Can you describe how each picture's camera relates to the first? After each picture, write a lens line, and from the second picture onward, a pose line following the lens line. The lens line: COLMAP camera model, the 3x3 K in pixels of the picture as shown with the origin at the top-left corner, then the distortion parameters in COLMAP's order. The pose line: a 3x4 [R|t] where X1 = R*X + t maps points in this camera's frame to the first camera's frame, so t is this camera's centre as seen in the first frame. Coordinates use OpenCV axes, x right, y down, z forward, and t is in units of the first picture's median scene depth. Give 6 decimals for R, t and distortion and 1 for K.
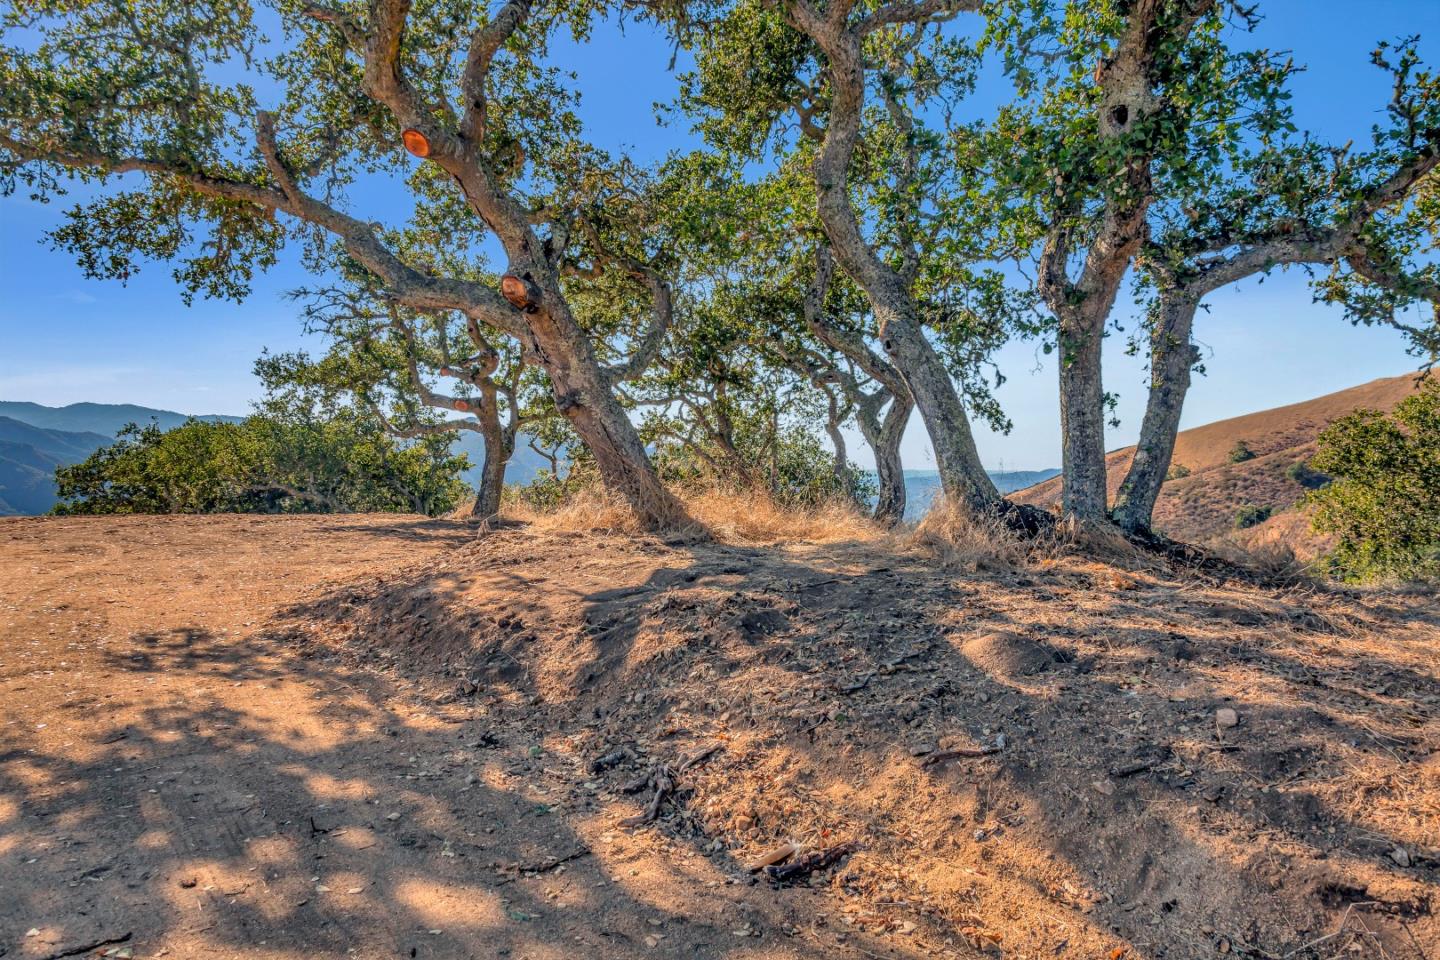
lens RADIAL K [[929.7, 0, 669.4], [0, 929.7, 486.8], [0, 0, 1]] dist [0.002177, 0.103483]
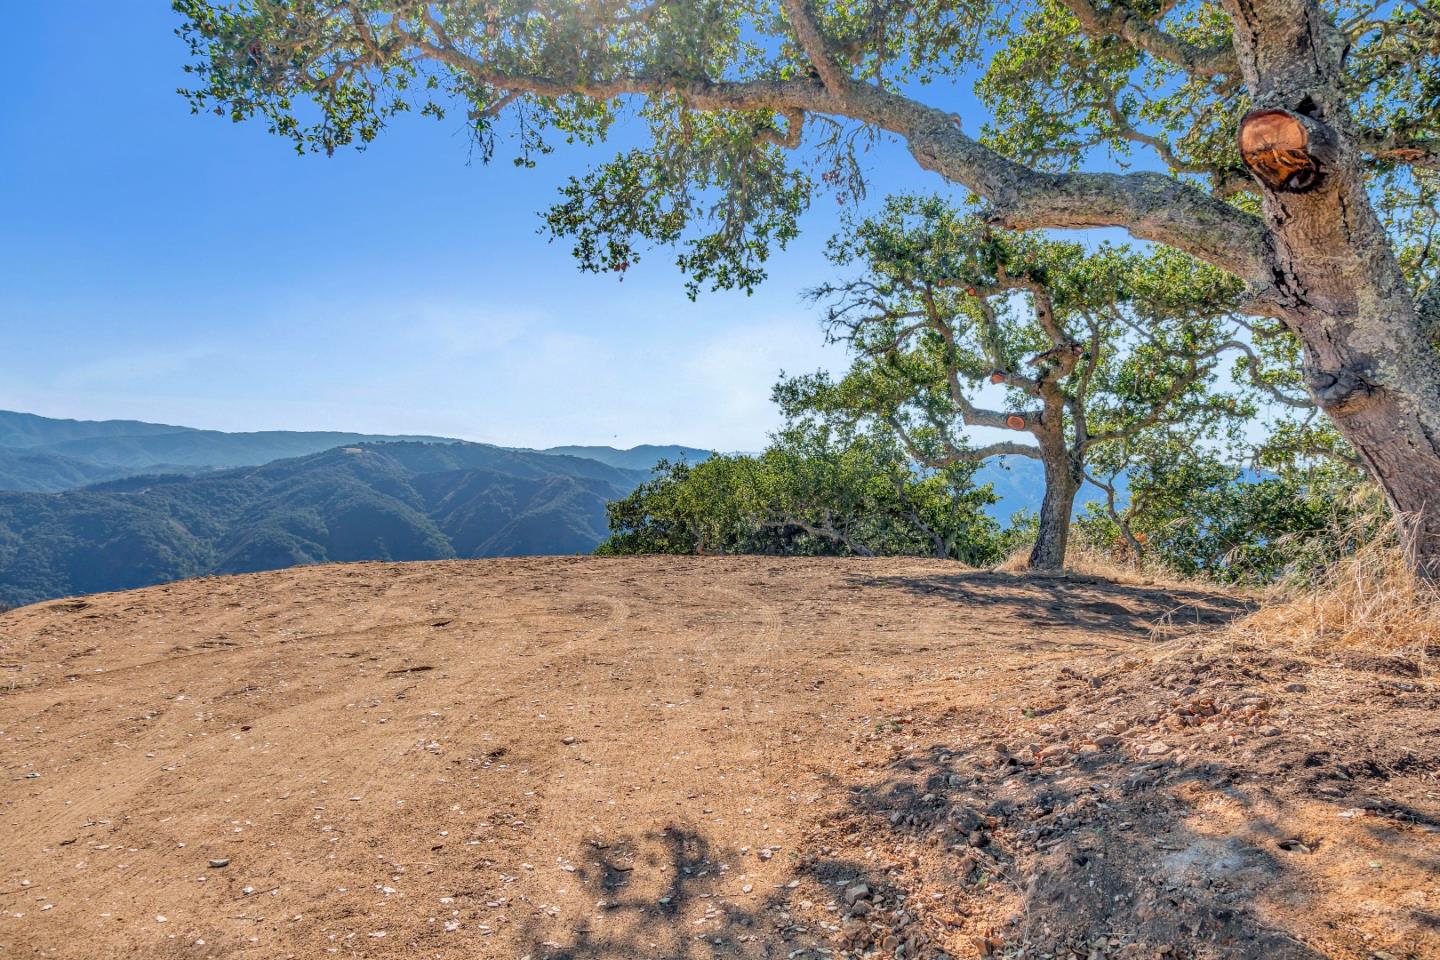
lens RADIAL K [[933.1, 0, 725.4], [0, 933.1, 480.9], [0, 0, 1]] dist [-0.002324, 0.002601]
pose [[0.892261, -0.015177, -0.451265, -0.087338], [-0.002108, 0.999284, -0.037775, -0.009589], [0.451515, 0.034656, 0.891590, 0.199134]]
